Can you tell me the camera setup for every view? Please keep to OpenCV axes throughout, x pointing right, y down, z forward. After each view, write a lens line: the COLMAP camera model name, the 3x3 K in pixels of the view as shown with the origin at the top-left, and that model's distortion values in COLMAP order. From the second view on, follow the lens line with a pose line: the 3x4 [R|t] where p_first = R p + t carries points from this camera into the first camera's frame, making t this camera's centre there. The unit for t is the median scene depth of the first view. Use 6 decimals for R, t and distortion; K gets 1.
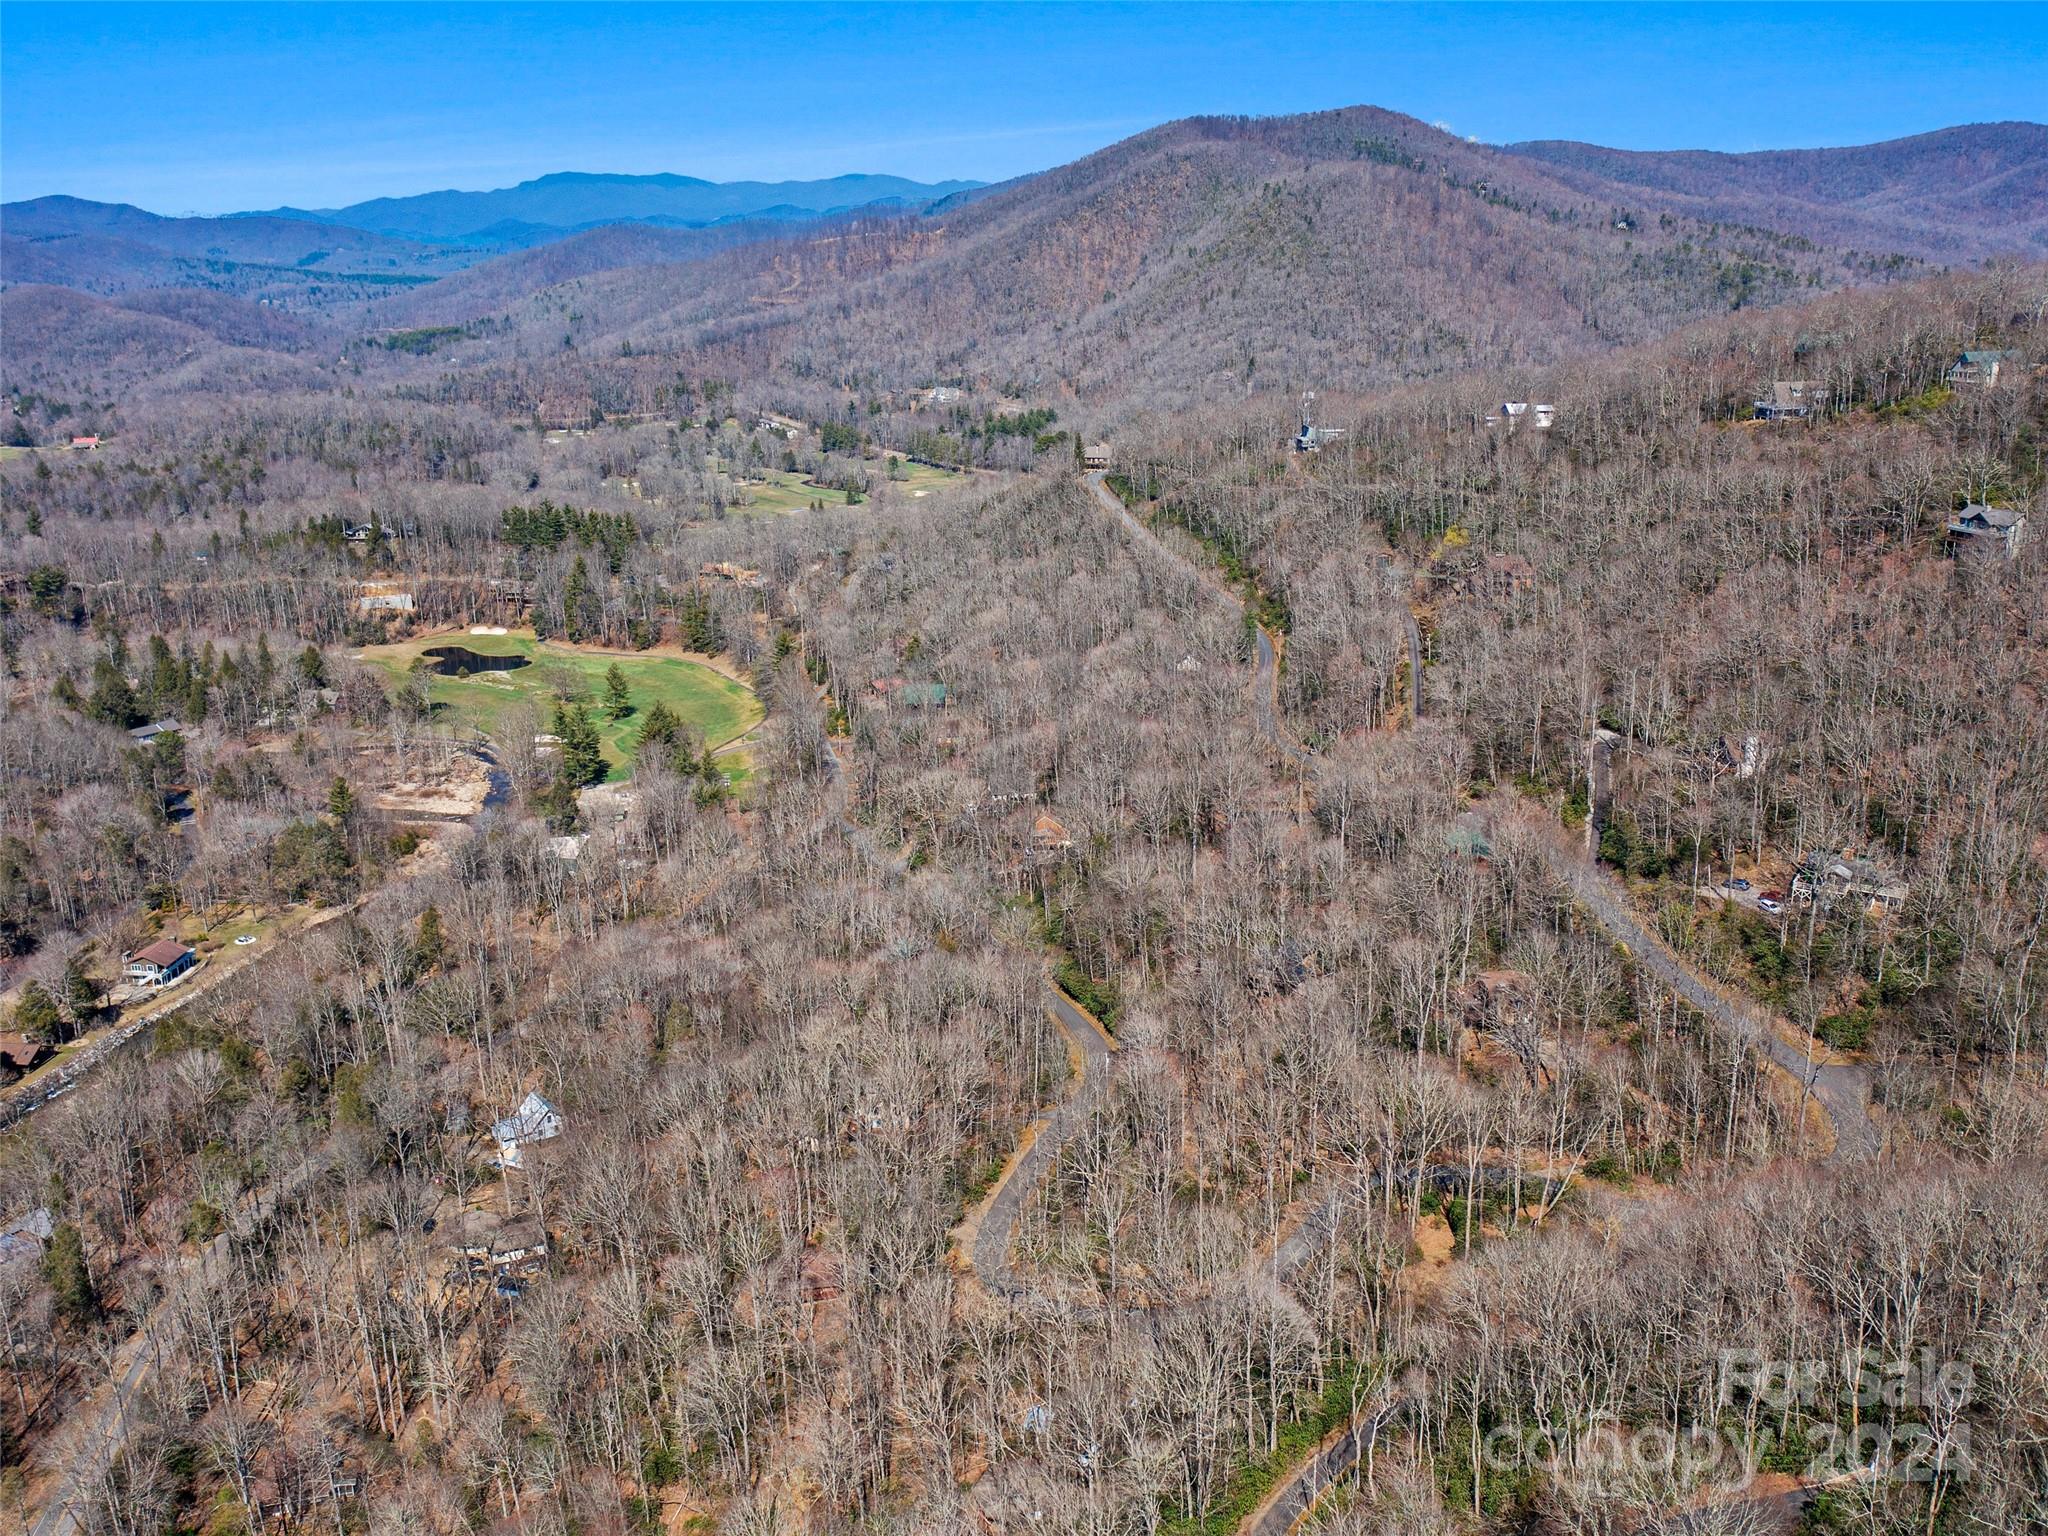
lens RADIAL K [[1803.5, 0, 1026.2], [0, 1803.5, 770.1], [0, 0, 1]] dist [-0.020522, 0.022542]
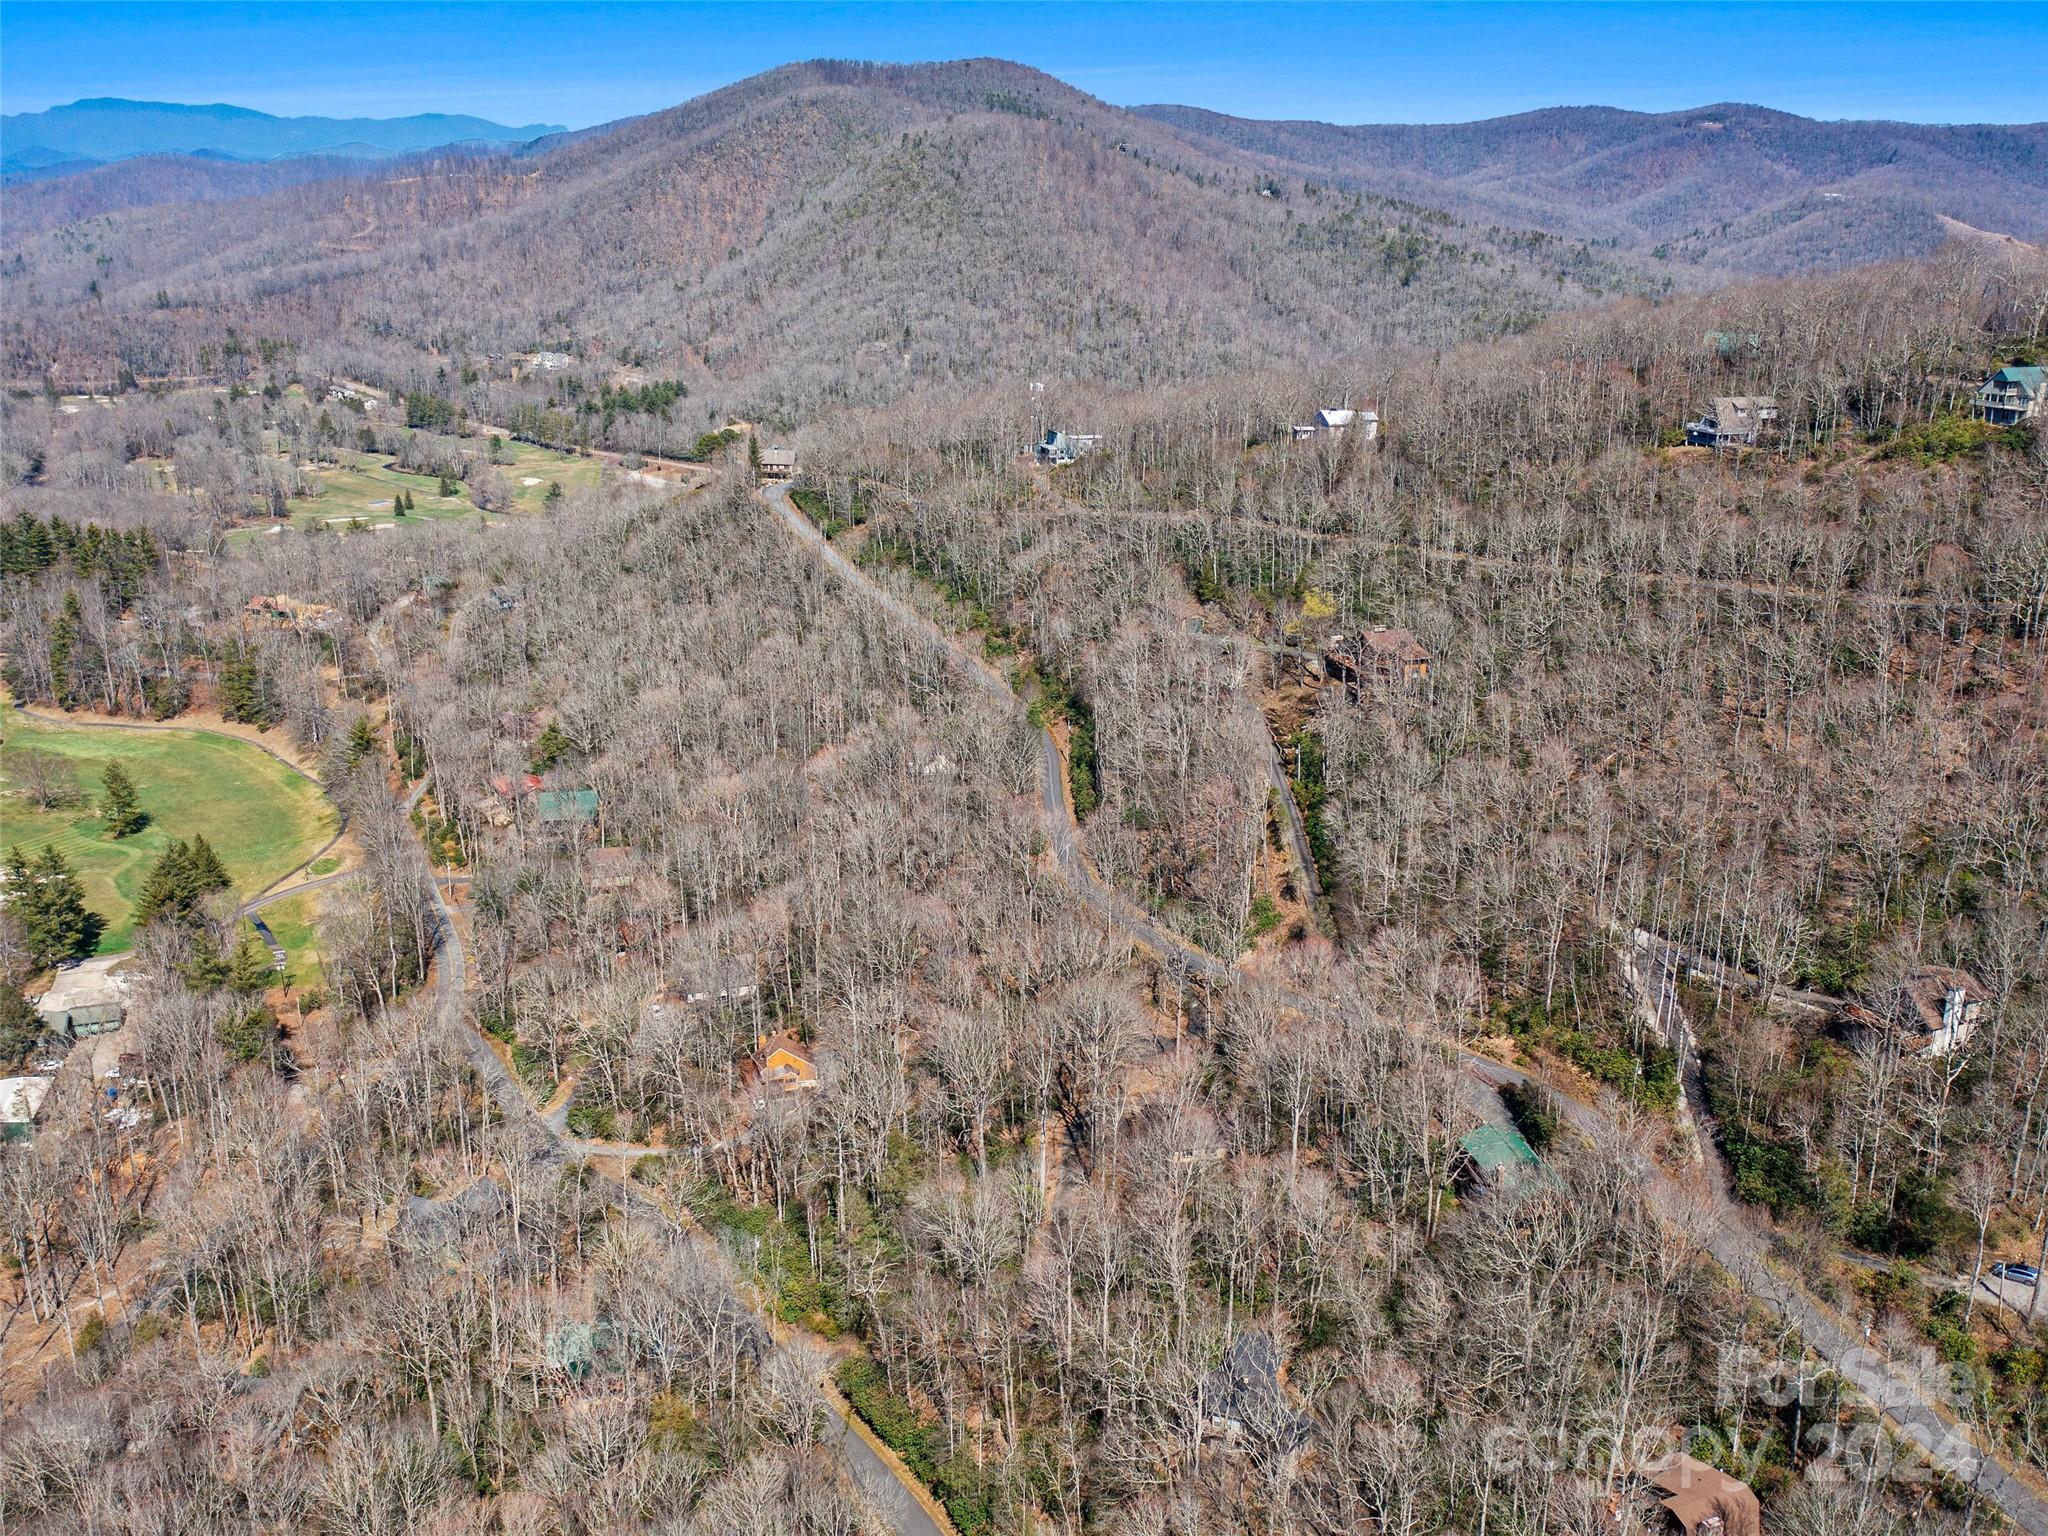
lens RADIAL K [[1803.5, 0, 1020.9], [0, 1803.5, 769.3], [0, 0, 1]] dist [-0.020522, 0.022542]
pose [[0.977586, -0.031547, 0.208158, -0.012784], [0.027015, 0.999333, 0.024580, -0.030714], [-0.208794, -0.018405, 0.977786, 0.112793]]
